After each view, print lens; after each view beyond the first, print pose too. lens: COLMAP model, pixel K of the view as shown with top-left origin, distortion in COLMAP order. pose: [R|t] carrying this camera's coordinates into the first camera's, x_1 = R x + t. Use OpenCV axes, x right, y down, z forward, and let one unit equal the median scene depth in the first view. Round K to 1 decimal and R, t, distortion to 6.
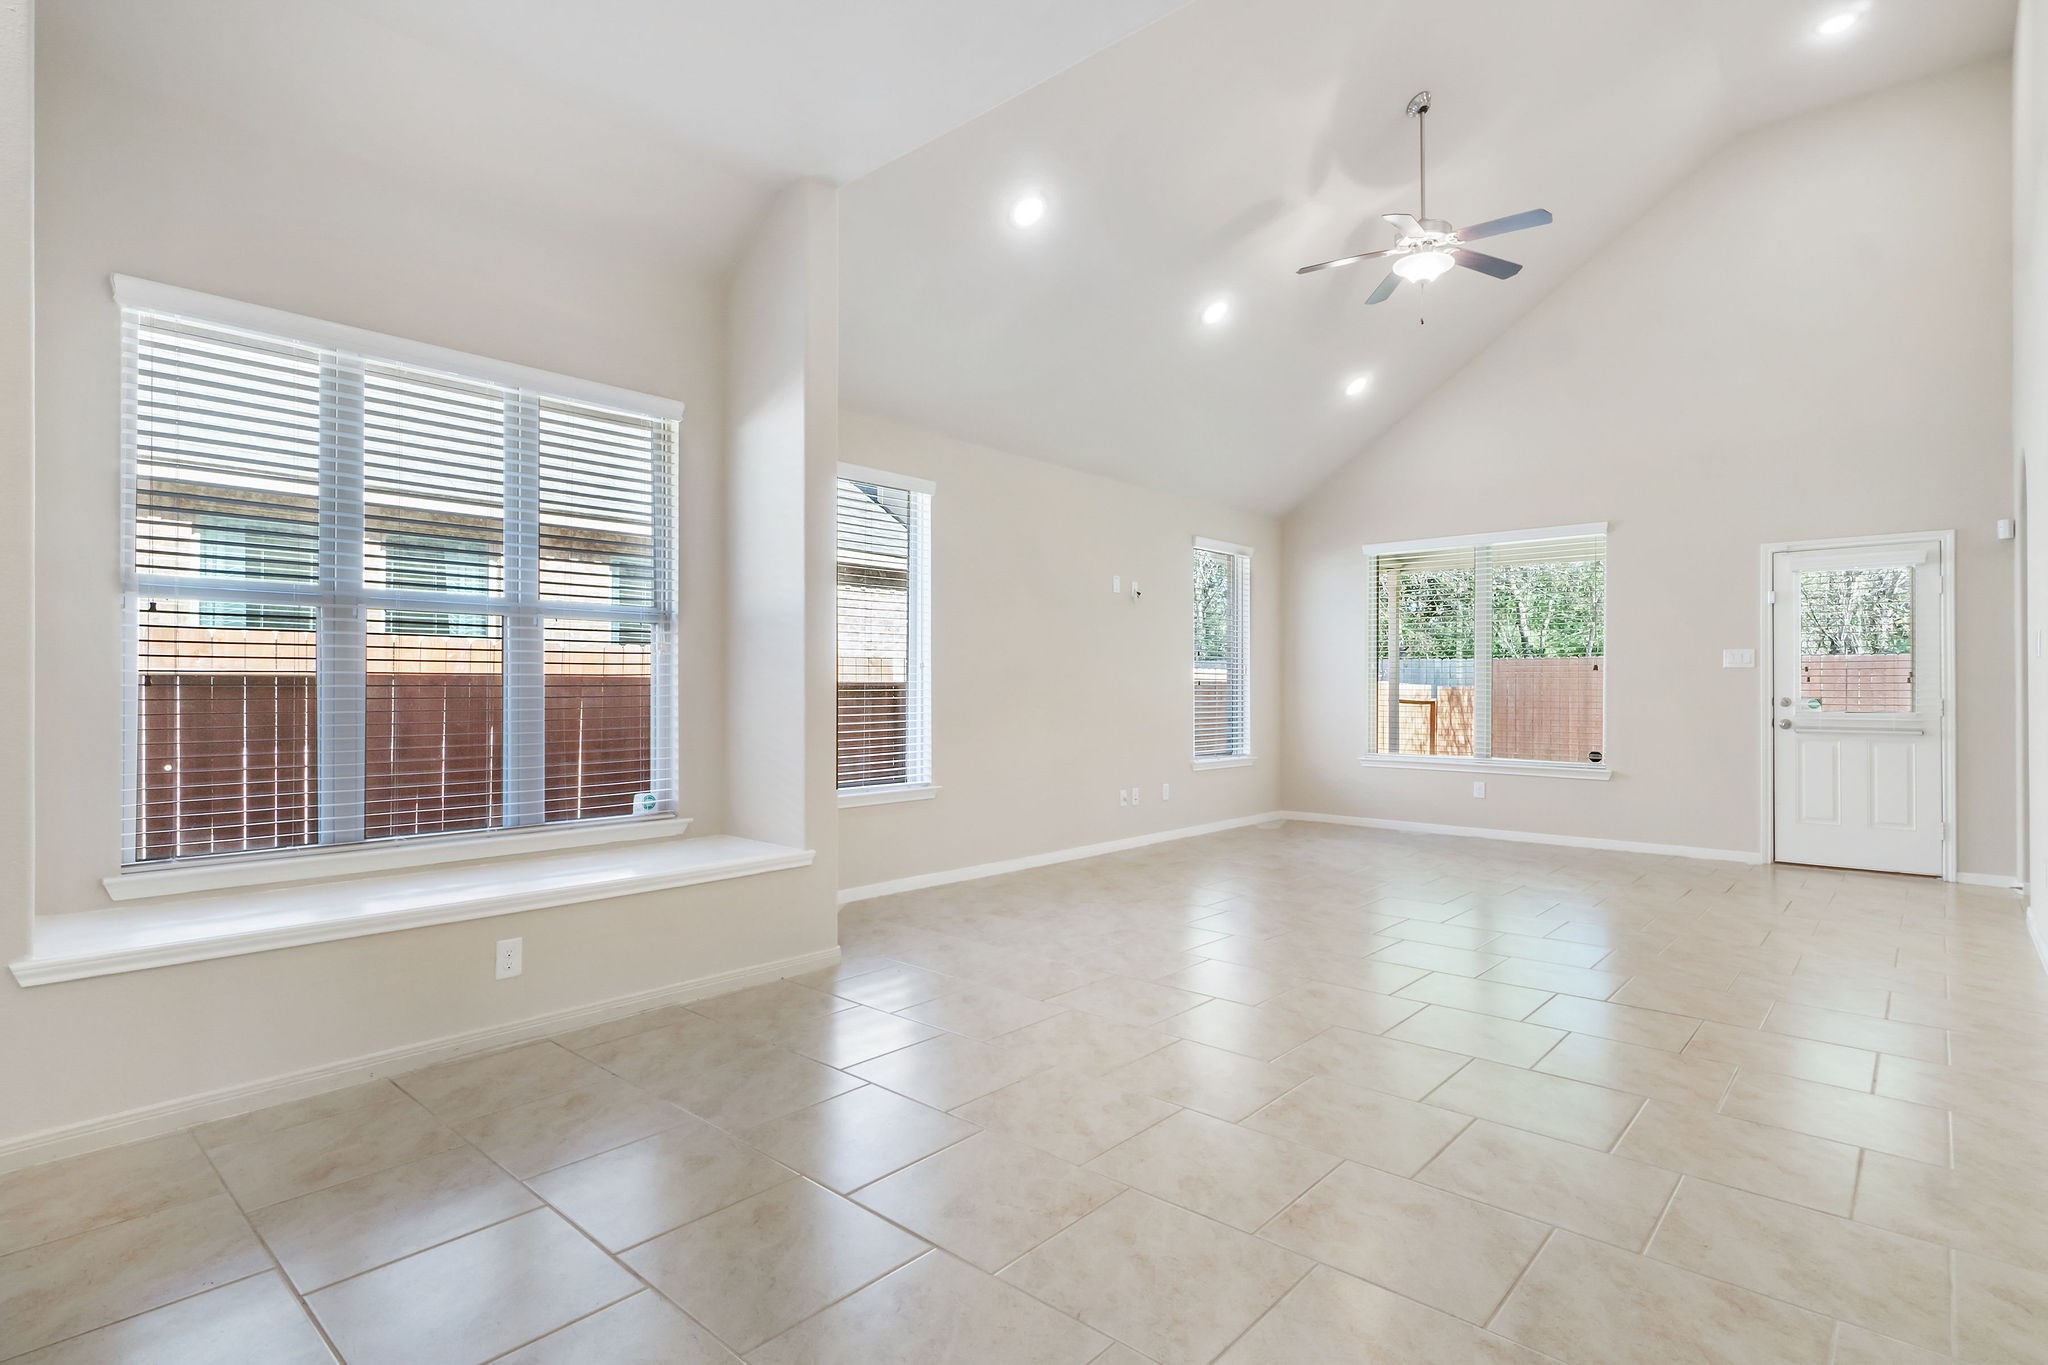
lens RADIAL K [[1030.2, 0, 1022.9], [0, 1030.2, 688.8], [0, 0, 1]] dist [0.003482, 0.002034]
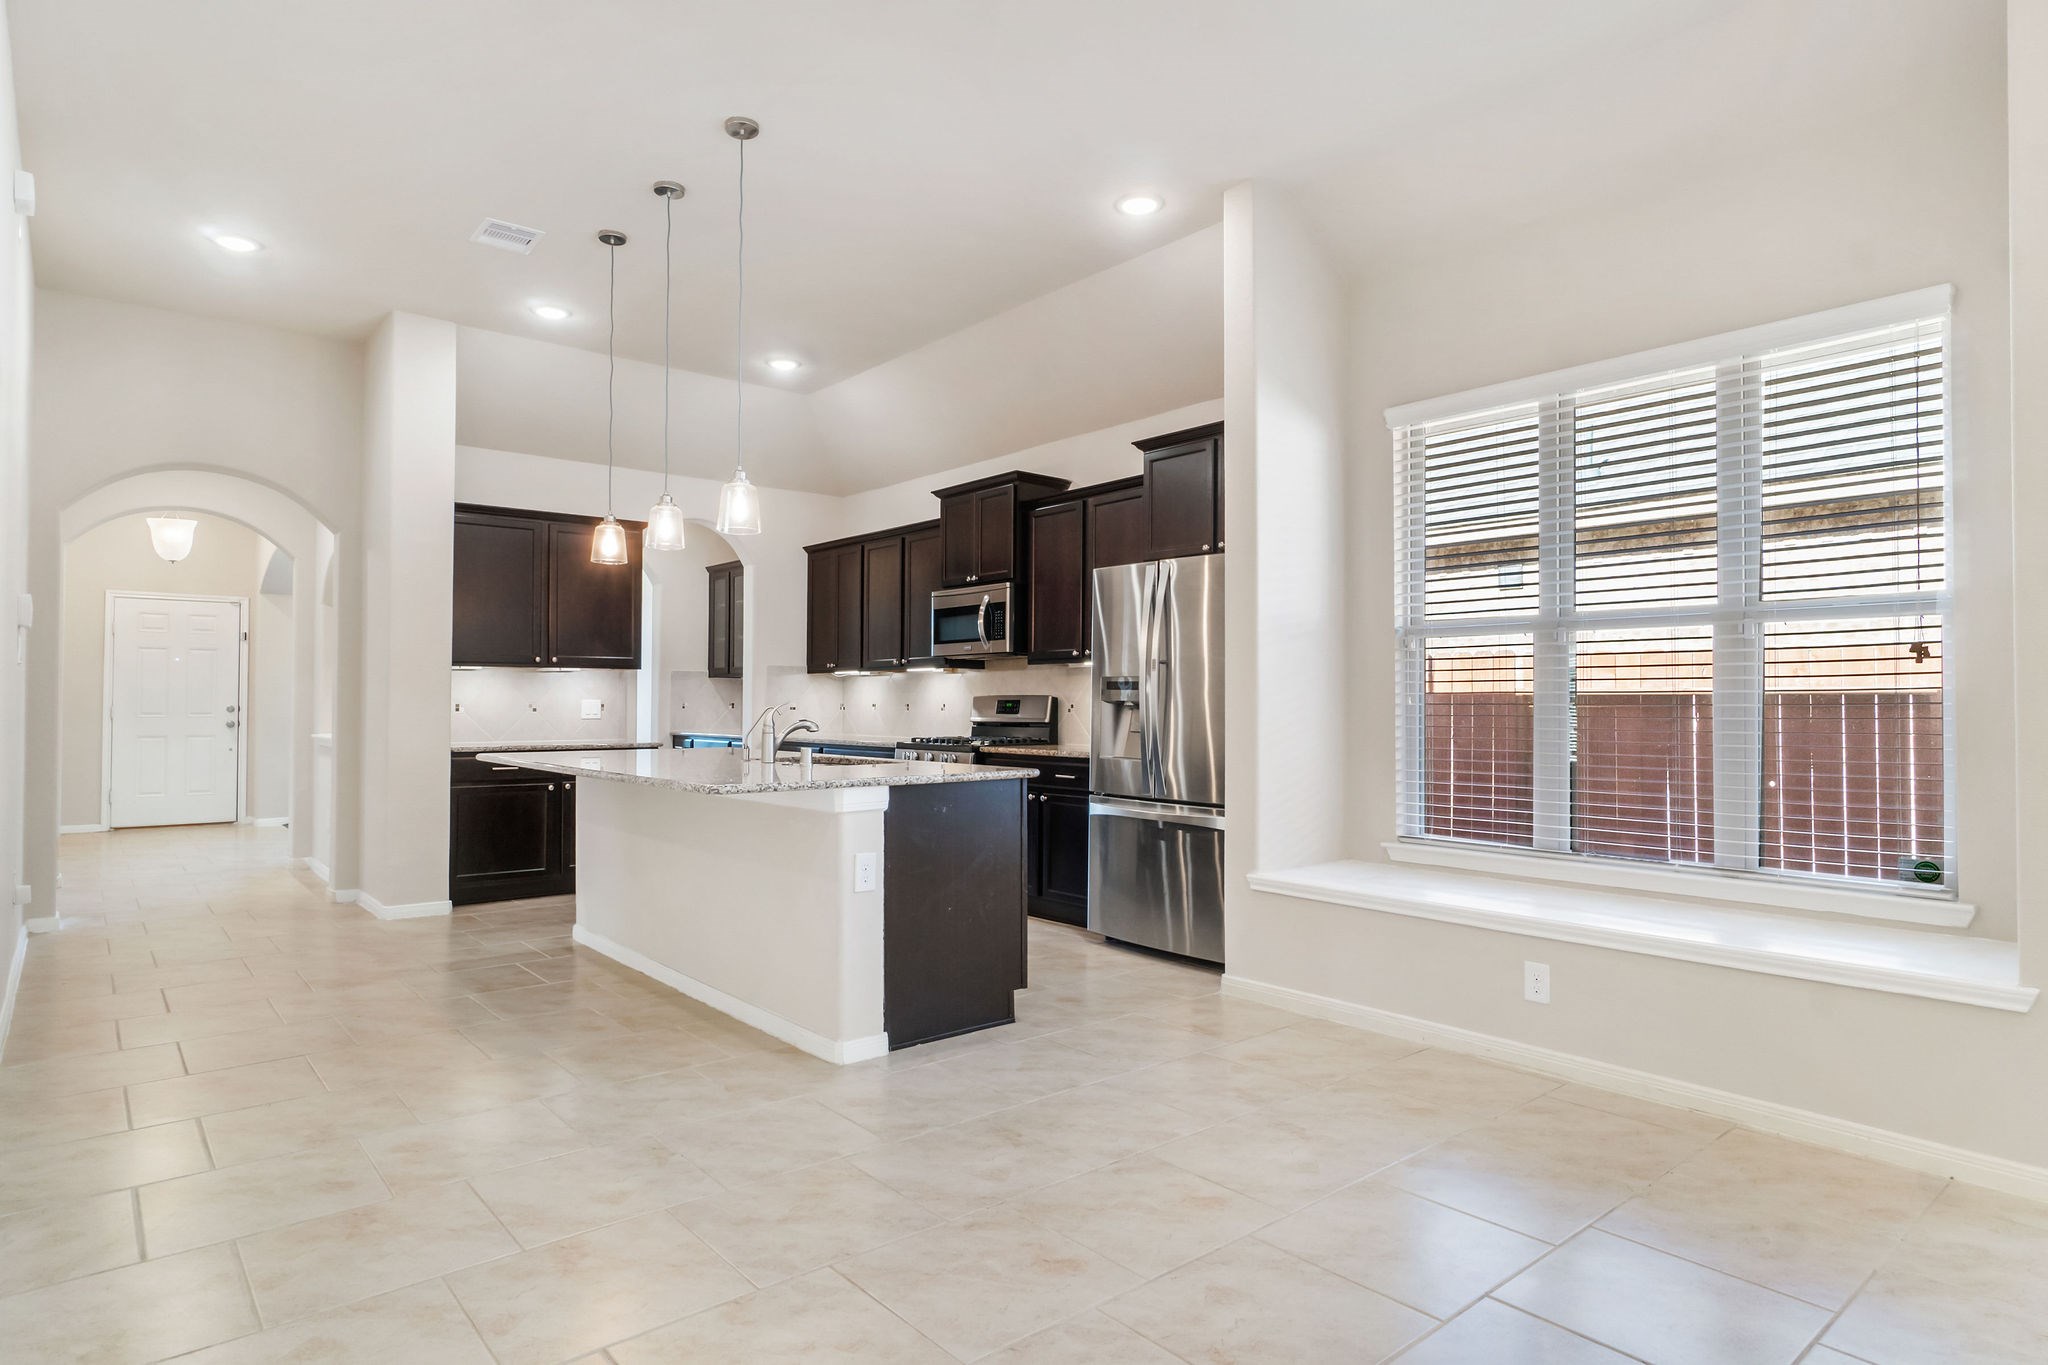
lens RADIAL K [[1113.6, 0, 1034.3], [0, 1113.6, 689.4], [0, 0, 1]] dist [-0.004964, 0.003777]
pose [[-0.134211, -0.015050, -0.990839, 0.321190], [-0.003035, 0.999886, -0.014776, 0.000302], [0.990948, 0.001024, -0.134241, 0.348013]]
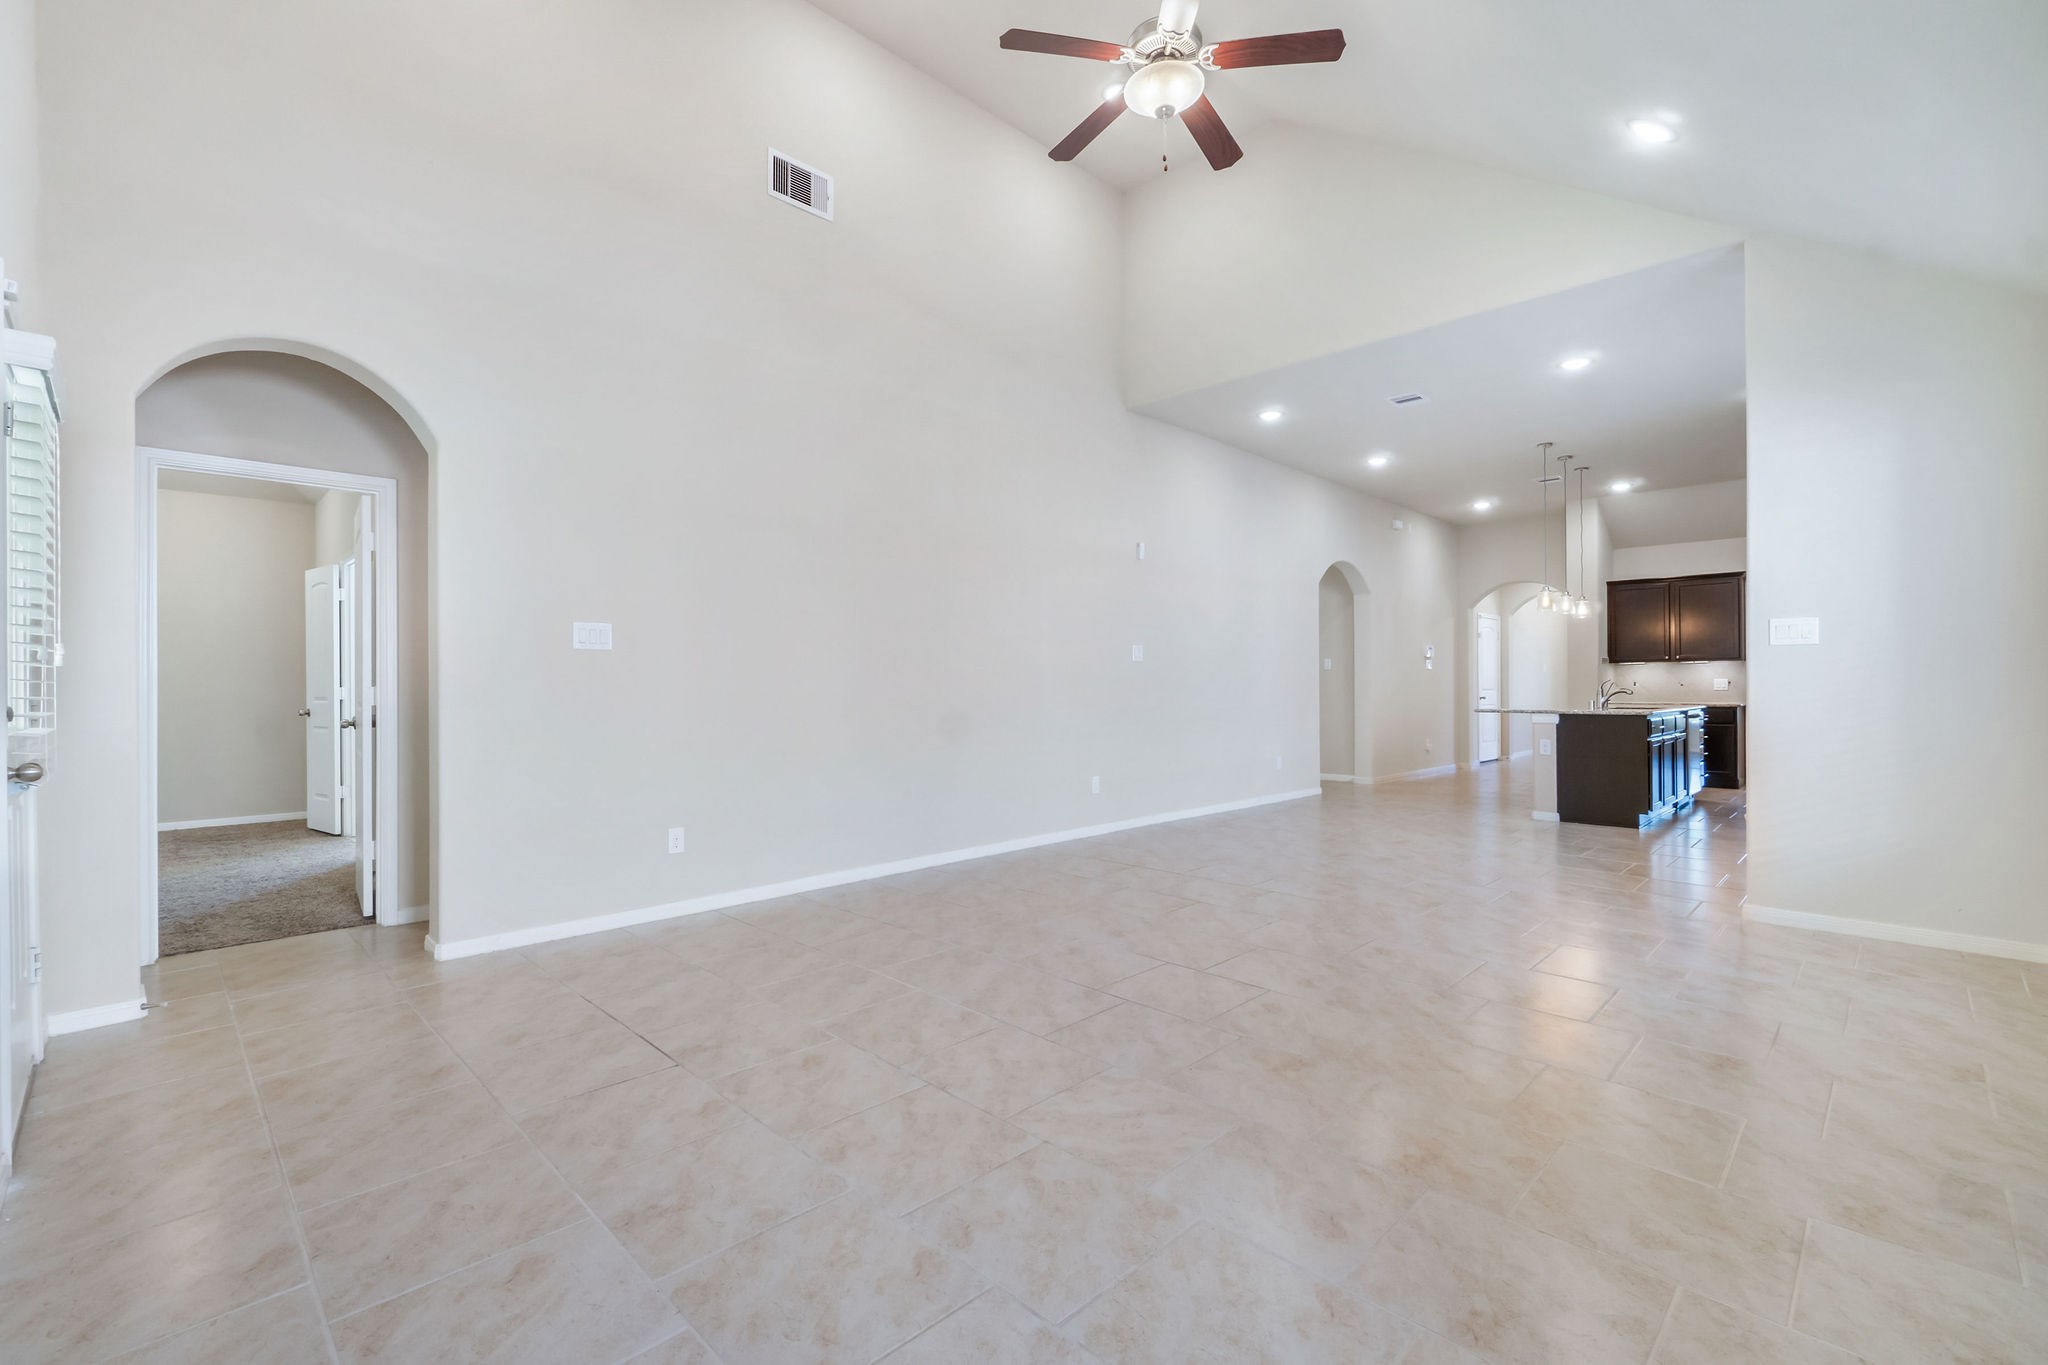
lens RADIAL K [[907.0, 0, 1053.7], [0, 907.0, 671.0], [0, 0, 1]] dist [0.001414, 0.000717]
pose [[-0.999914, 0.002007, 0.012929, 0.381583], [0.001805, 0.999877, -0.015609, 0.004606], [-0.012958, -0.015584, -0.999795, 1.358329]]
